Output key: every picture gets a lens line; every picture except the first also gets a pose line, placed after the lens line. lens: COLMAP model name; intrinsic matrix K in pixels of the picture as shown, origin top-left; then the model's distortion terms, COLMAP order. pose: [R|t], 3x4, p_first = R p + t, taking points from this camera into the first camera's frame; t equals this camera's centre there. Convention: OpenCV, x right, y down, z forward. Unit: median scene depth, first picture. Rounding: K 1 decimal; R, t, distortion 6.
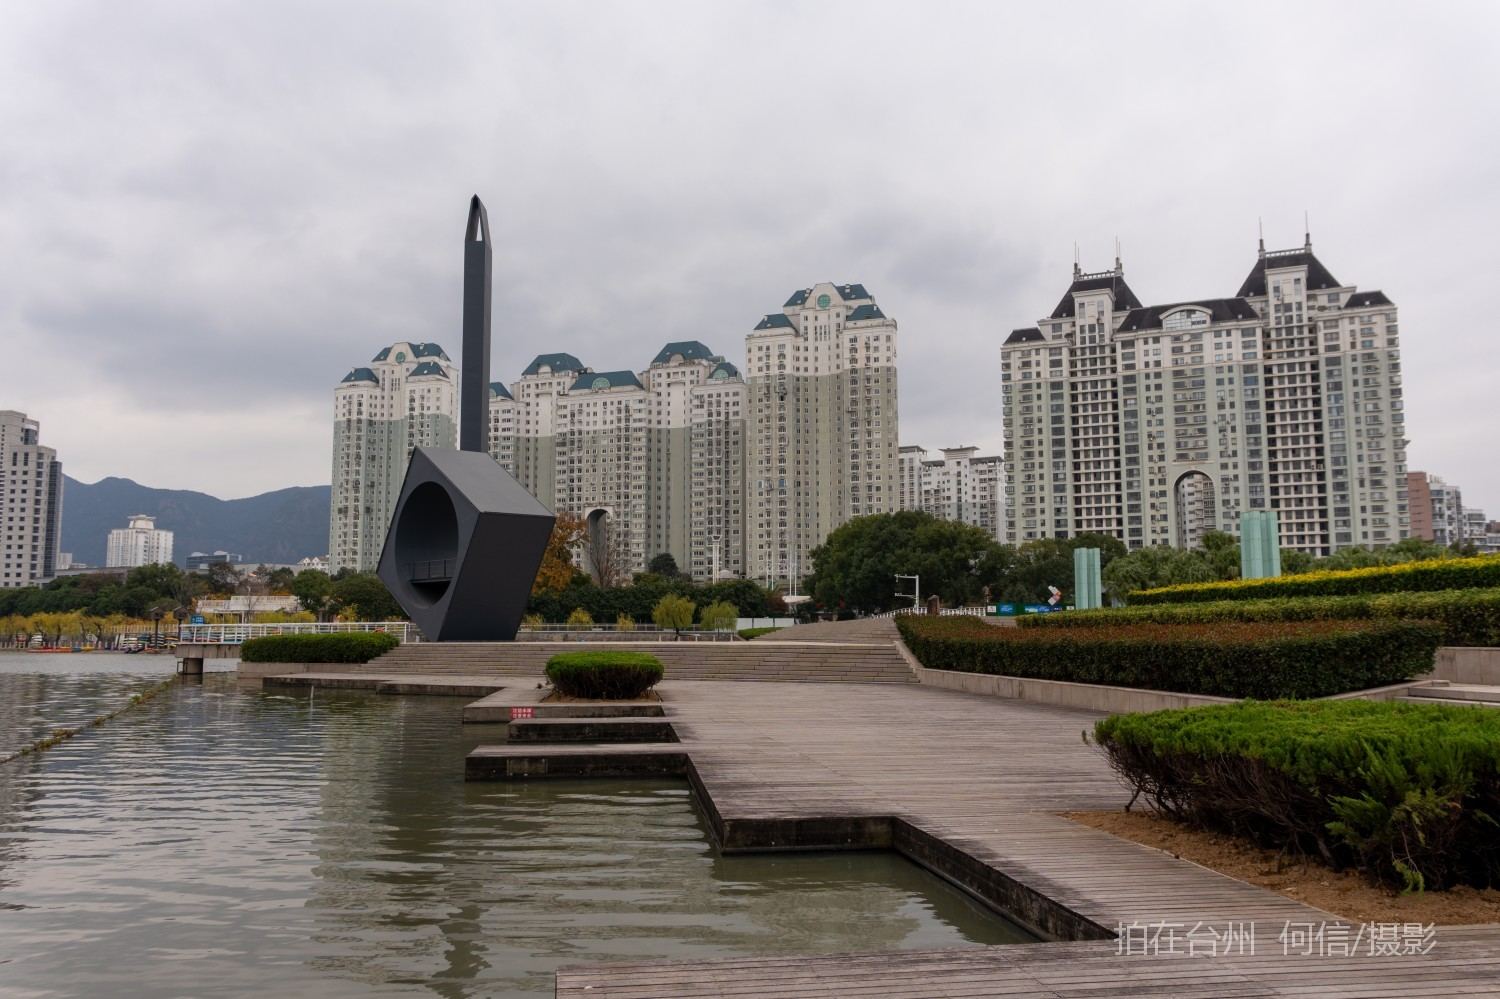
lens RADIAL K [[1218.5, 0, 750.0], [0, 1218.5, 499.5], [0, 0, 1]] dist [0.003601, -0.002124]
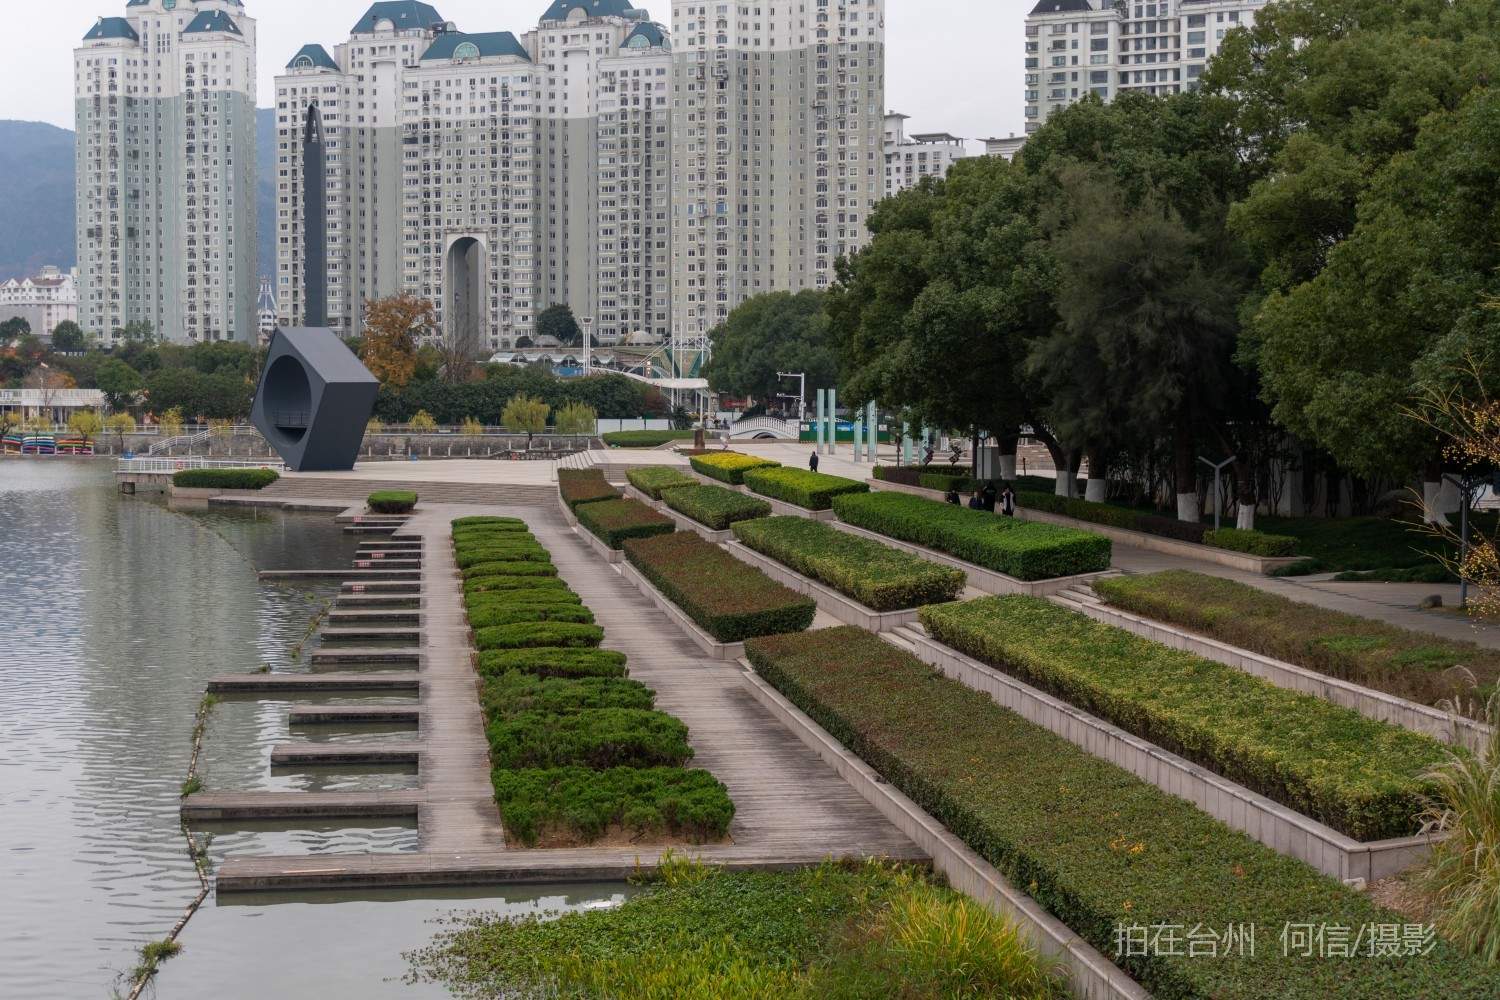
lens RADIAL K [[2502.3, 0, 750.0], [0, 2502.3, 500.0], [0, 0, 1]] dist [0.005348, 0.022279]
pose [[0.999534, 0.005143, -0.030082, 0.082697], [-0.000284, 0.987224, 0.159337, -0.073084], [0.030517, -0.159254, 0.986766, -0.432770]]
